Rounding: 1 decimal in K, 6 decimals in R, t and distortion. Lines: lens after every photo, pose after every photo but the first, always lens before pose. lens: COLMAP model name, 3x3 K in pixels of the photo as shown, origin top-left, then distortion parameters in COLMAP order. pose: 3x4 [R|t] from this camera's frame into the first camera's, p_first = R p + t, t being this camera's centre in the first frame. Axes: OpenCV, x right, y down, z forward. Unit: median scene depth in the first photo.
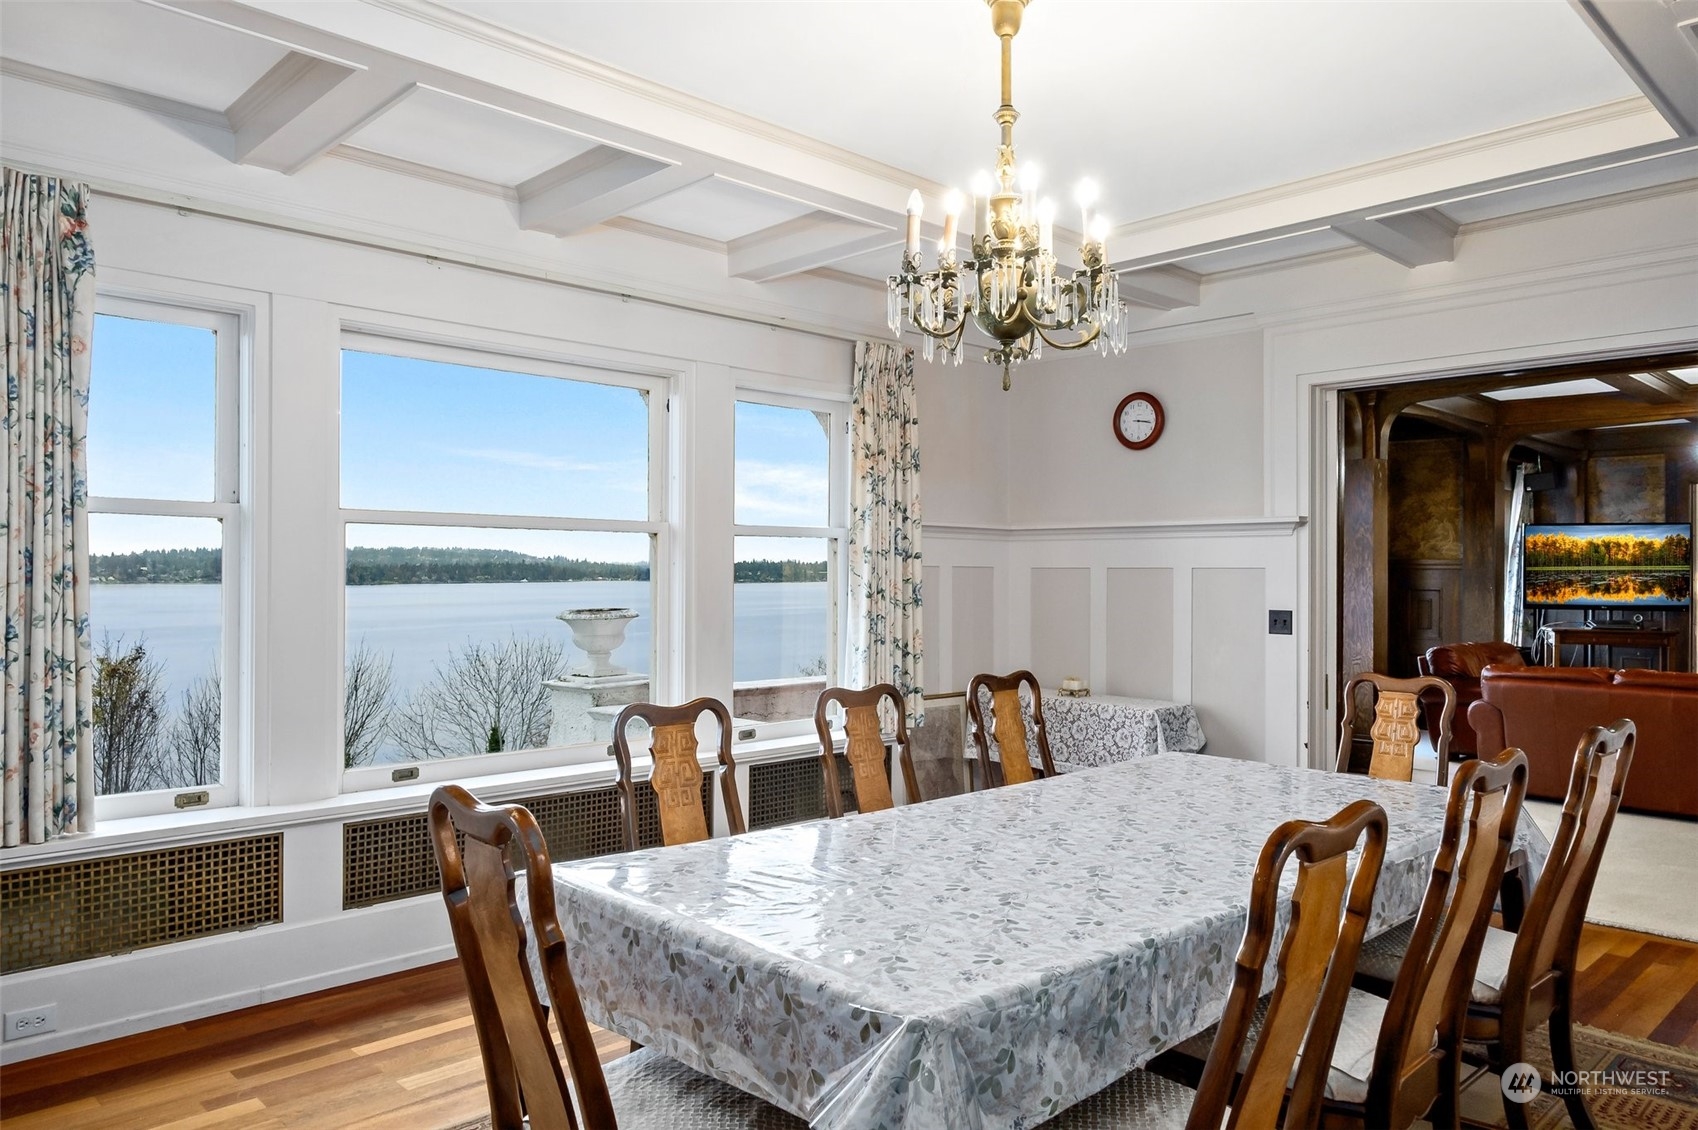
lens RADIAL K [[1096.1, 0, 849.0], [0, 1096.1, 565.0], [0, 0, 1]] dist [-0.045424, 0.000681]
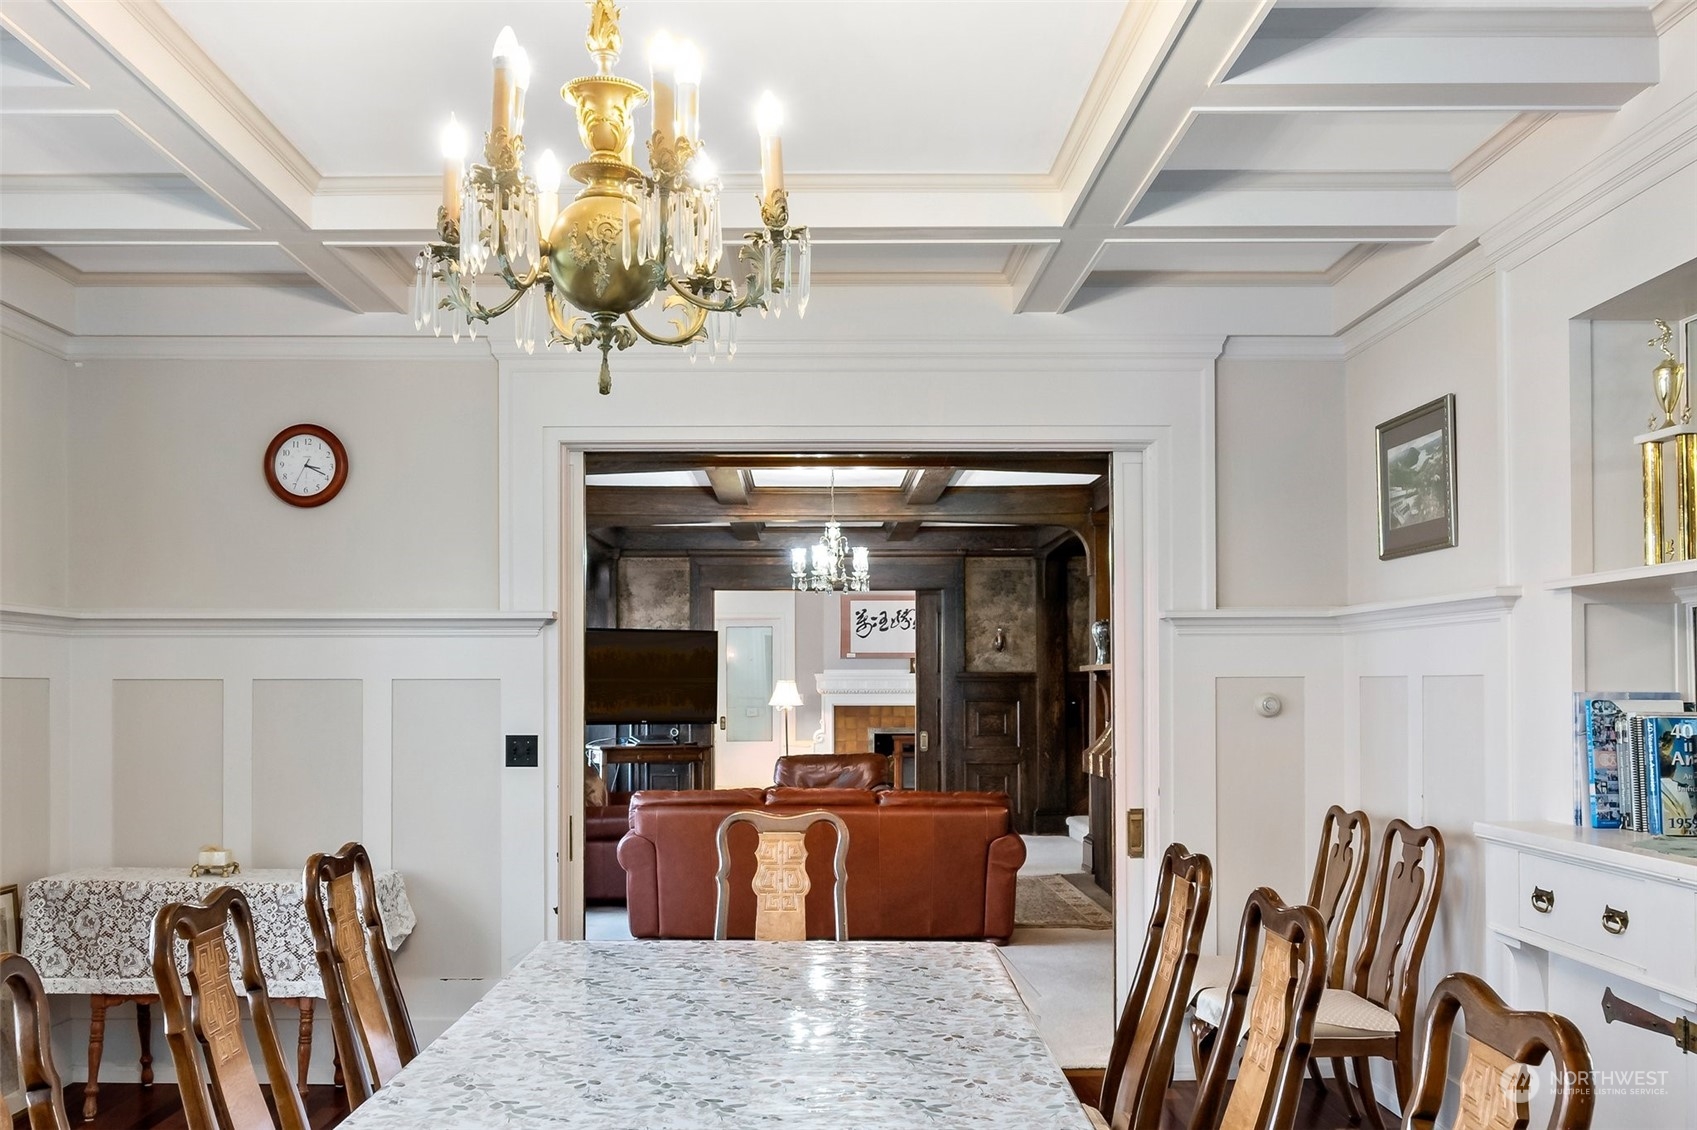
lens RADIAL K [[1407.0, 0, 846.4], [0, 1407.0, 662.5], [0, 0, 1]] dist [-0.035417, -0.002762]
pose [[0.686801, 0.007706, 0.726804, -0.139002], [-0.001691, 0.999958, -0.009004, -0.000467], [-0.726843, 0.004955, 0.686786, 0.145781]]
